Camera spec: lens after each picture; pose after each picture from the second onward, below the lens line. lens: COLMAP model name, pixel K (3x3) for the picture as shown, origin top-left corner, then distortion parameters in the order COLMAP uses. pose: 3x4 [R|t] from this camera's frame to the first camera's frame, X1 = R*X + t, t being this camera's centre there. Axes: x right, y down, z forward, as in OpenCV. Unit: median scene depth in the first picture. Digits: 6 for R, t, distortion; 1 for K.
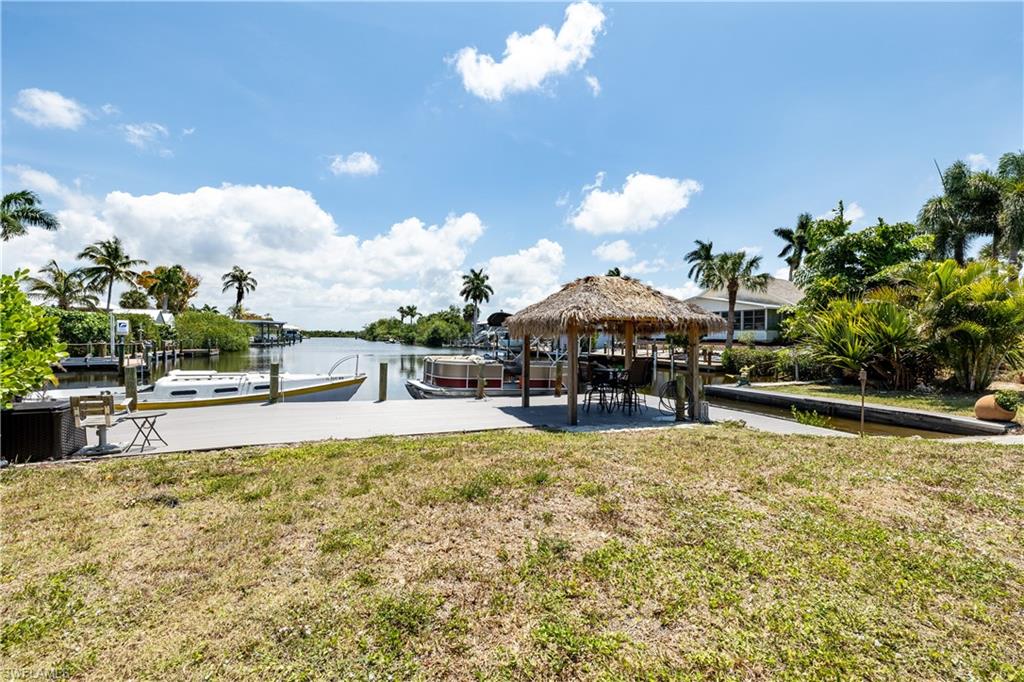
lens RADIAL K [[433.6, 0, 497.7], [0, 433.6, 334.8], [0, 0, 1]] dist [-0.001148, -0.000134]
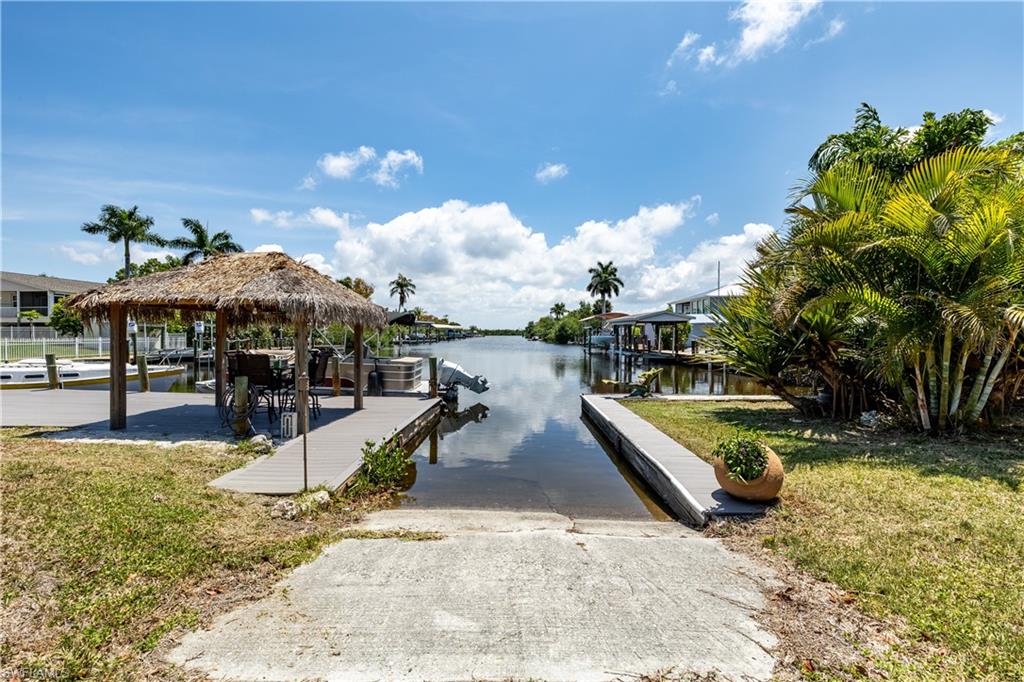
lens RADIAL K [[433.6, 0, 497.7], [0, 433.6, 334.8], [0, 0, 1]] dist [-0.001148, -0.000134]
pose [[0.902200, -0.004292, -0.431296, 0.143857], [0.006343, 0.999974, 0.003316, 0.001708], [0.431271, -0.005727, 0.902204, 0.060410]]
